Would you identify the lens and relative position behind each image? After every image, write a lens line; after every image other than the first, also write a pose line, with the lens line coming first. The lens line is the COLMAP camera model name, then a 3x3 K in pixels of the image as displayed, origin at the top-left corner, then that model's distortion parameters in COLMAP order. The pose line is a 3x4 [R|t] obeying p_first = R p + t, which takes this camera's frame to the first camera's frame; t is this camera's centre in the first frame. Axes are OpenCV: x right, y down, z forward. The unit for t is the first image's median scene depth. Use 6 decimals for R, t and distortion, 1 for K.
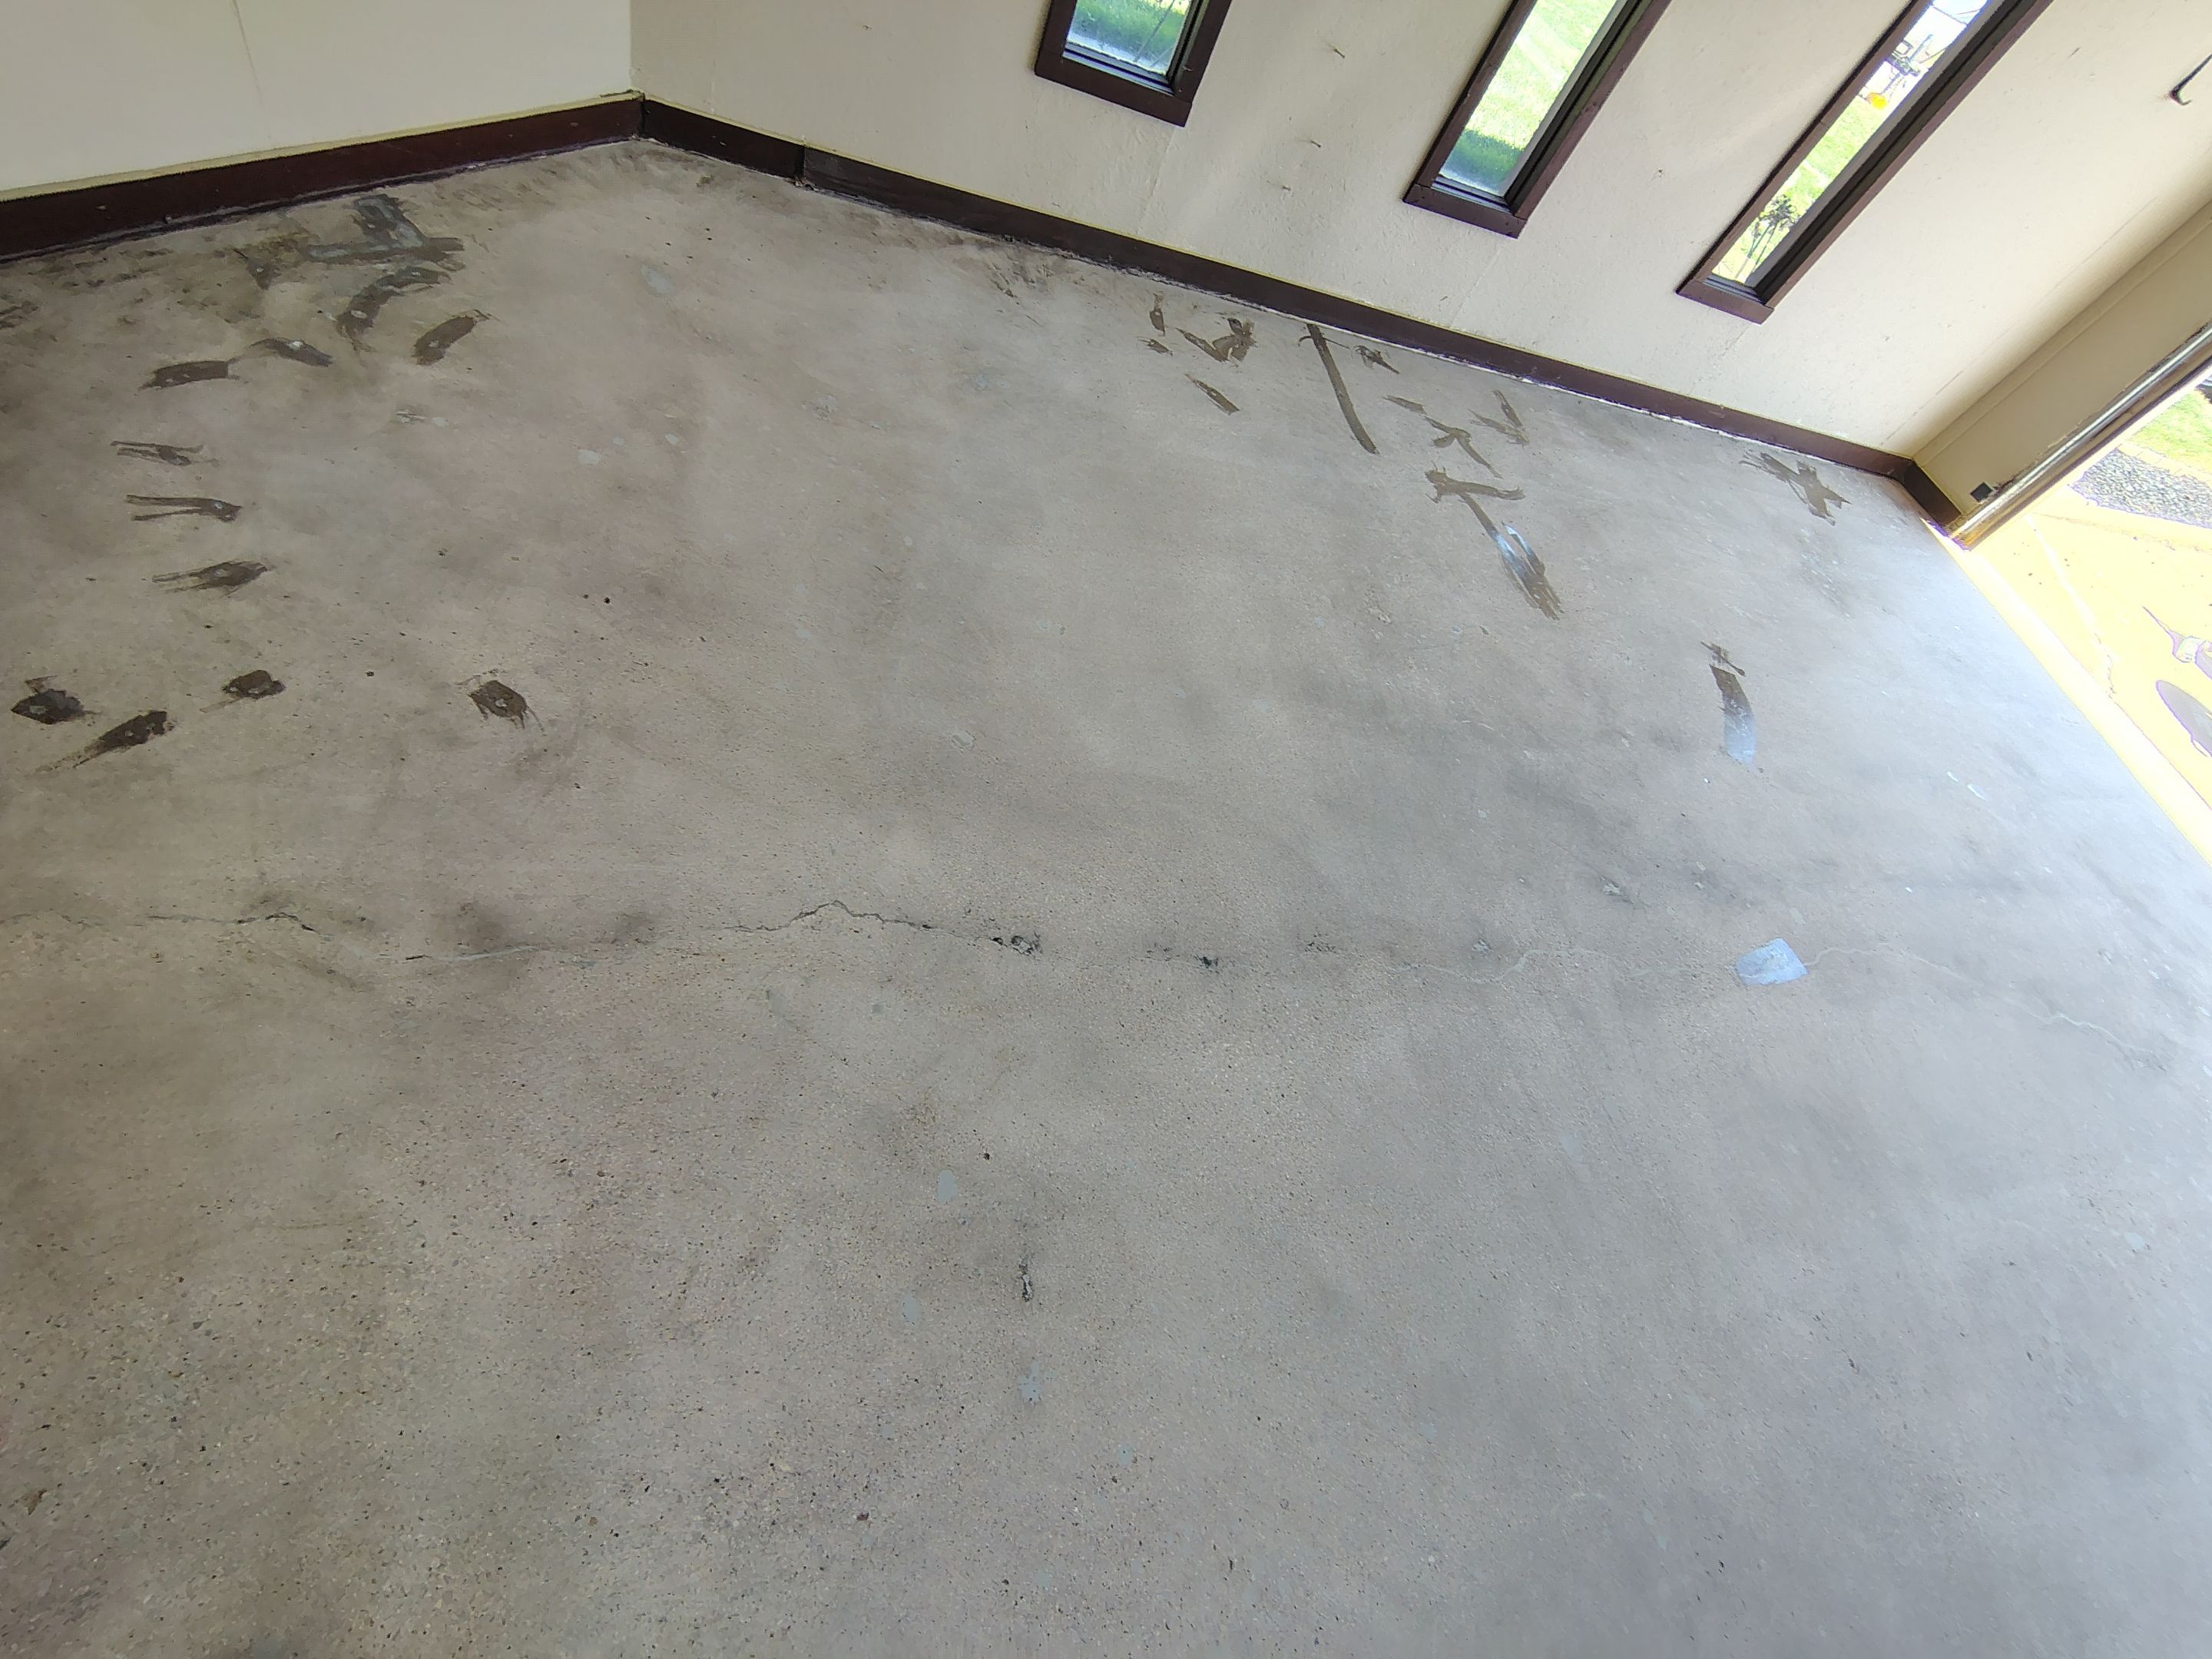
lens RADIAL K [[1033.2, 0, 1106.0], [0, 1033.2, 829.5], [0, 0, 1]] dist [-0.009440, 0.001444]
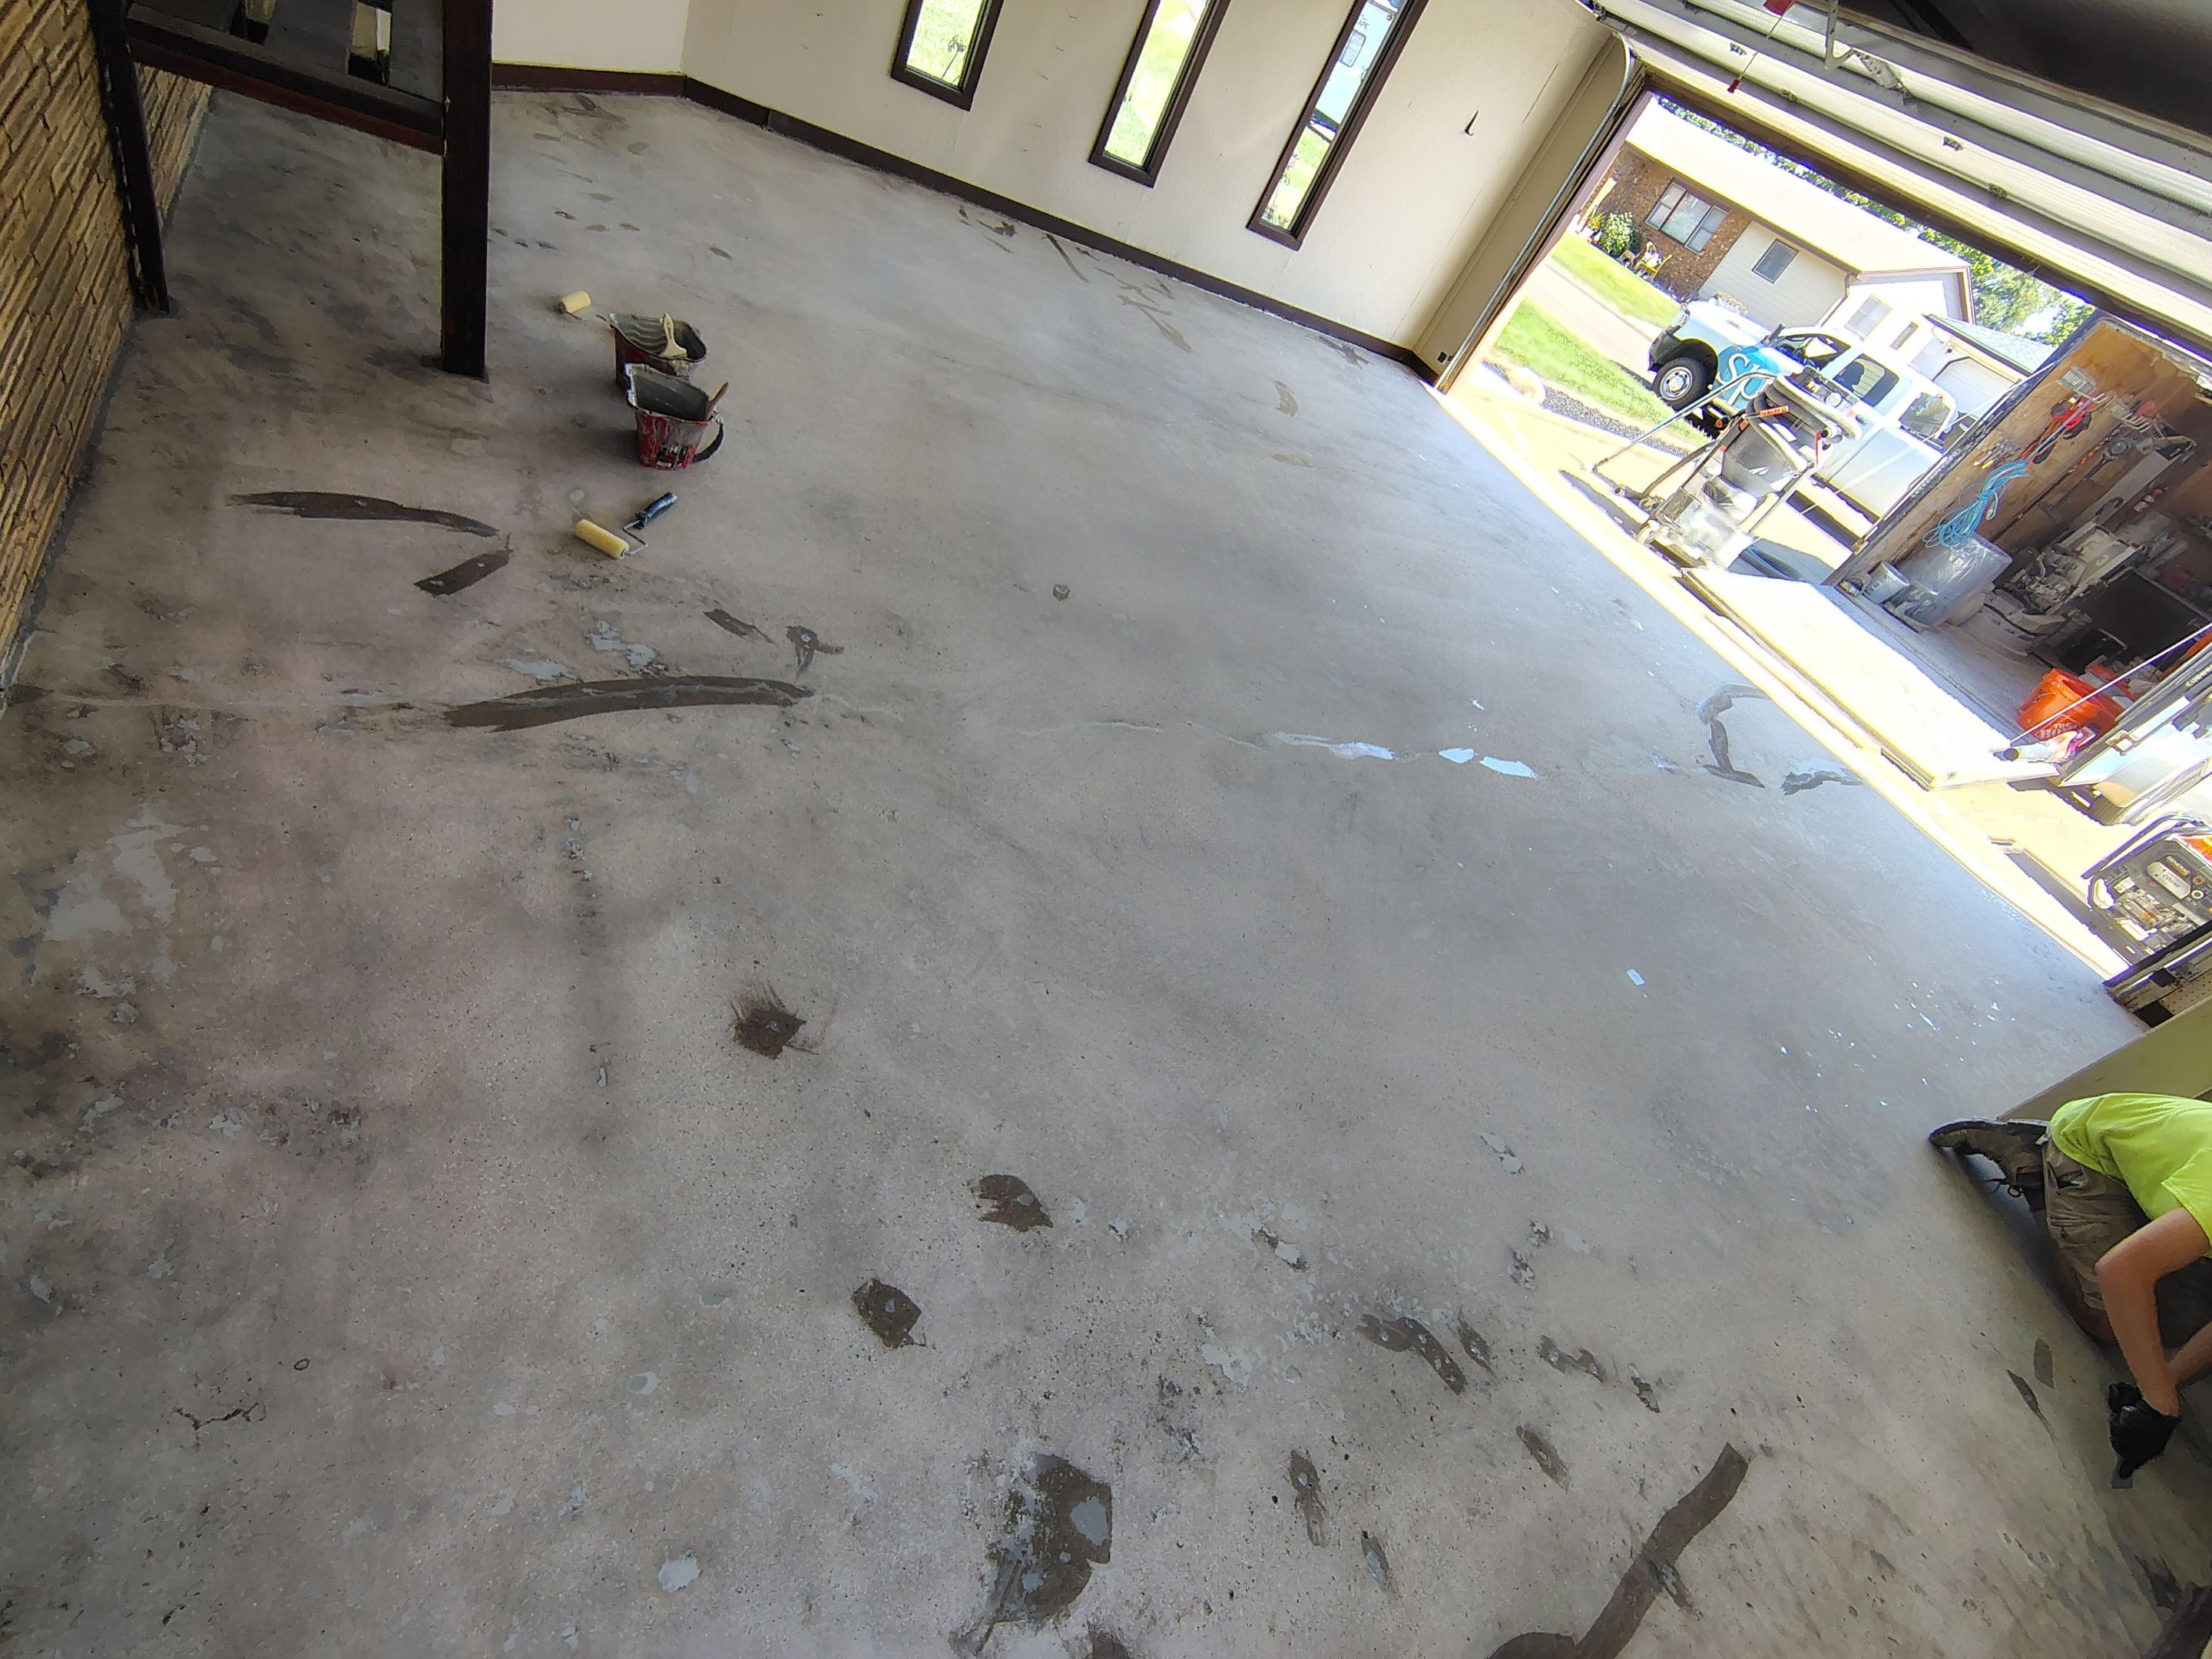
lens RADIAL K [[1033.2, 0, 1106.0], [0, 1033.2, 829.5], [0, 0, 1]] dist [-0.009440, 0.001444]
pose [[0.976995, -0.093186, 0.191828, -0.149718], [0.116374, 0.986712, -0.113382, 0.789495], [-0.178713, 0.133097, 0.974857, -0.656933]]
